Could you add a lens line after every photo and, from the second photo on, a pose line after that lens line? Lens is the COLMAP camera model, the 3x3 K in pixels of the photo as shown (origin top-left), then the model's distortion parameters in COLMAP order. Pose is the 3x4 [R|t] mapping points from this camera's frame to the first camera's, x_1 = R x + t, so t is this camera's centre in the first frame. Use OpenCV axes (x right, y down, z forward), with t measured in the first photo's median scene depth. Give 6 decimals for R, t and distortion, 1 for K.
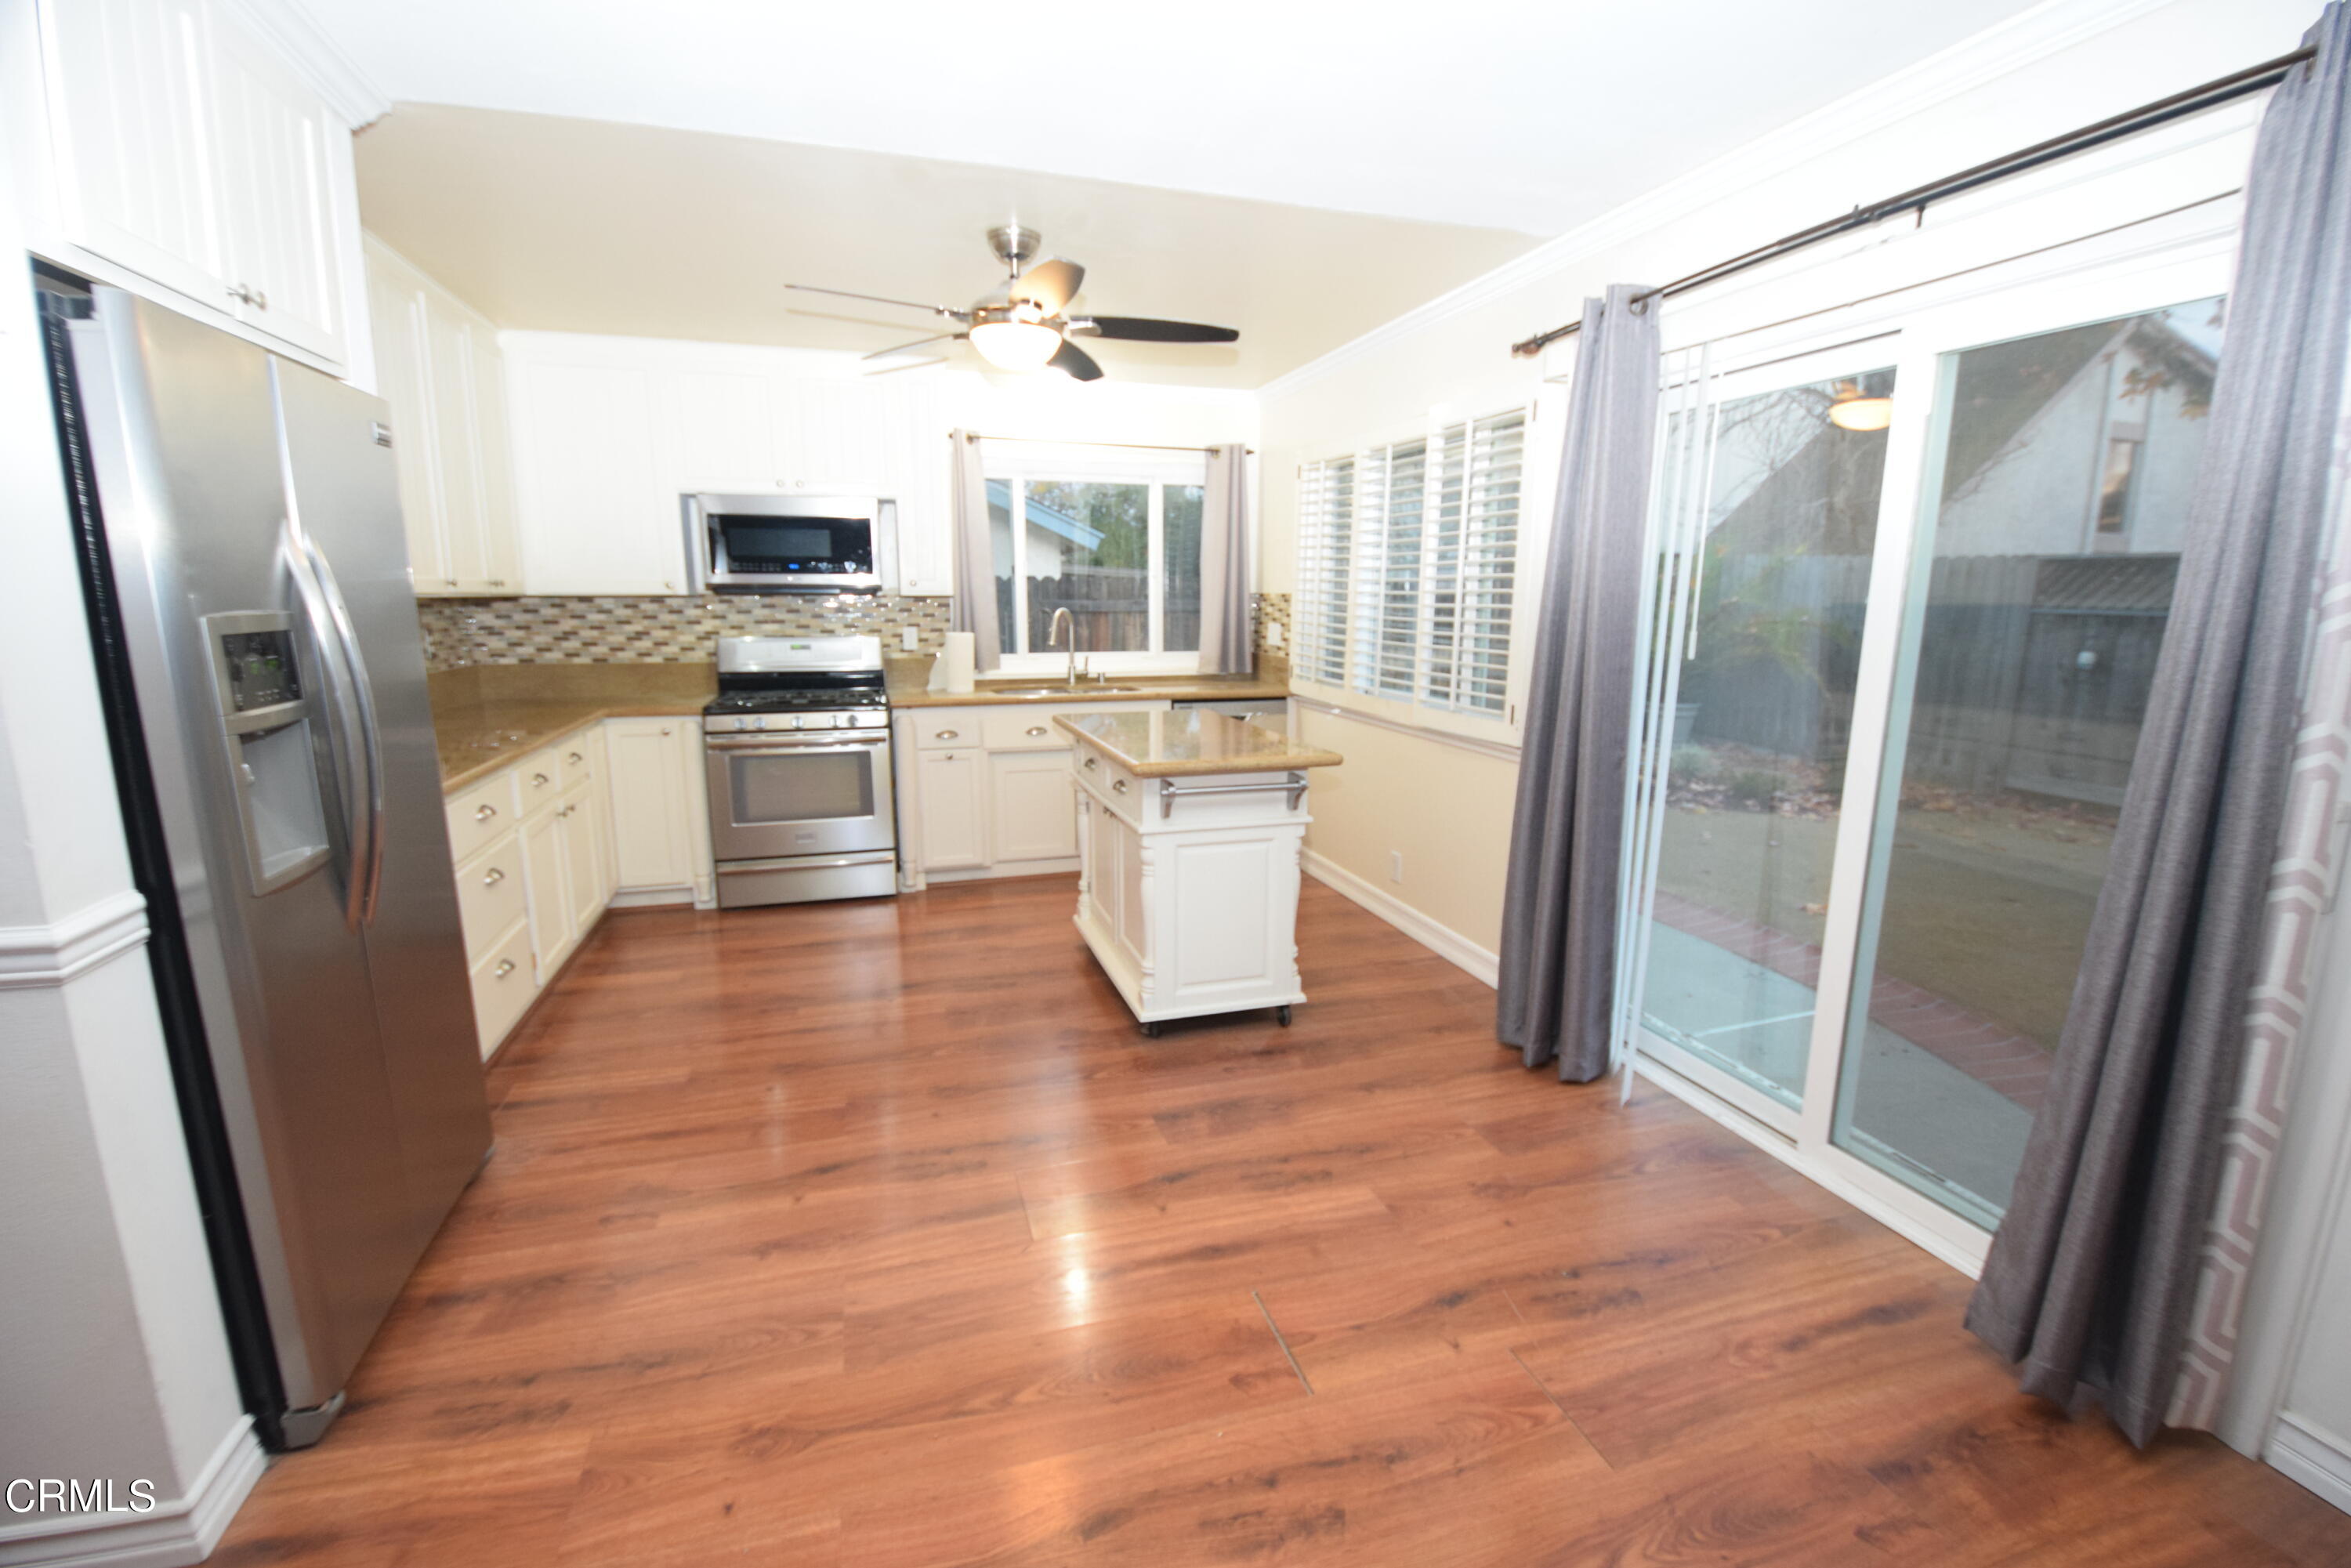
lens RADIAL K [[1034.2, 0, 1175.4], [0, 1034.2, 790.7], [0, 0, 1]] dist [0.006176, -0.013501]
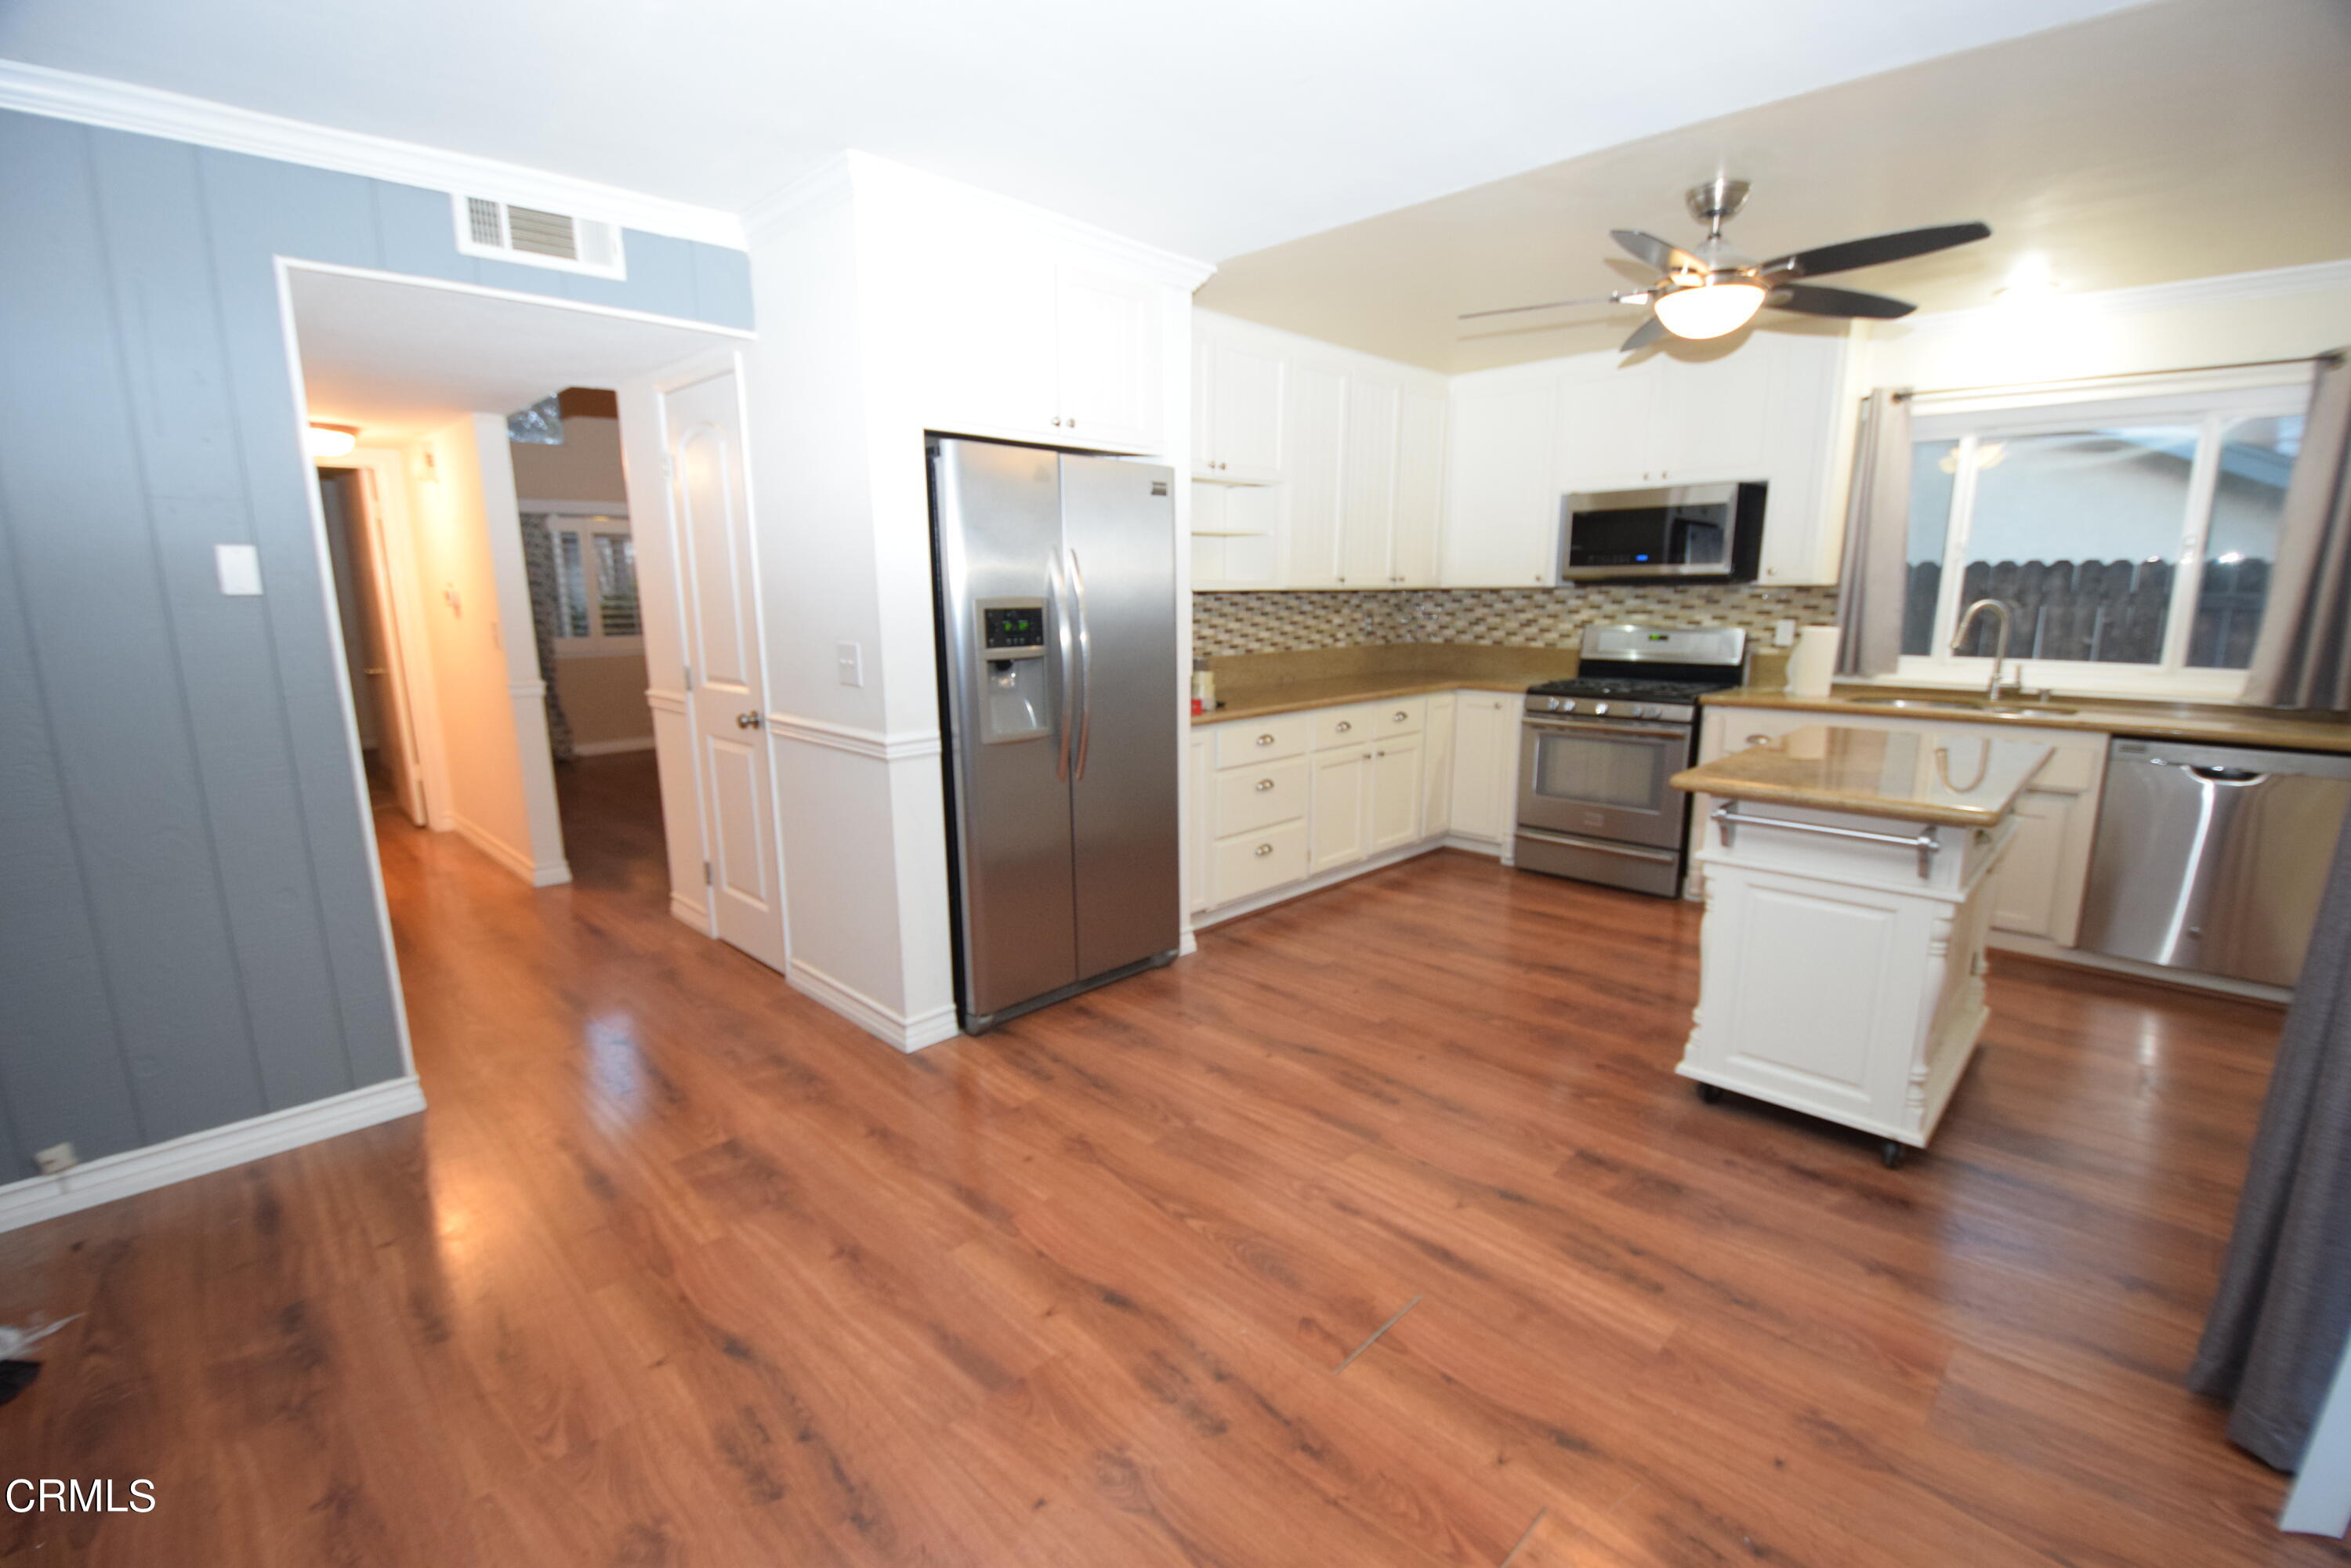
lens RADIAL K [[1034.2, 0, 1184.3], [0, 1034.2, 799.9], [0, 0, 1]] dist [0.006176, -0.013501]
pose [[0.467701, 0.171309, -0.867127, 0.359873], [-0.157257, 0.981514, 0.109088, -0.024094], [0.869785, 0.085341, 0.485995, 0.139867]]
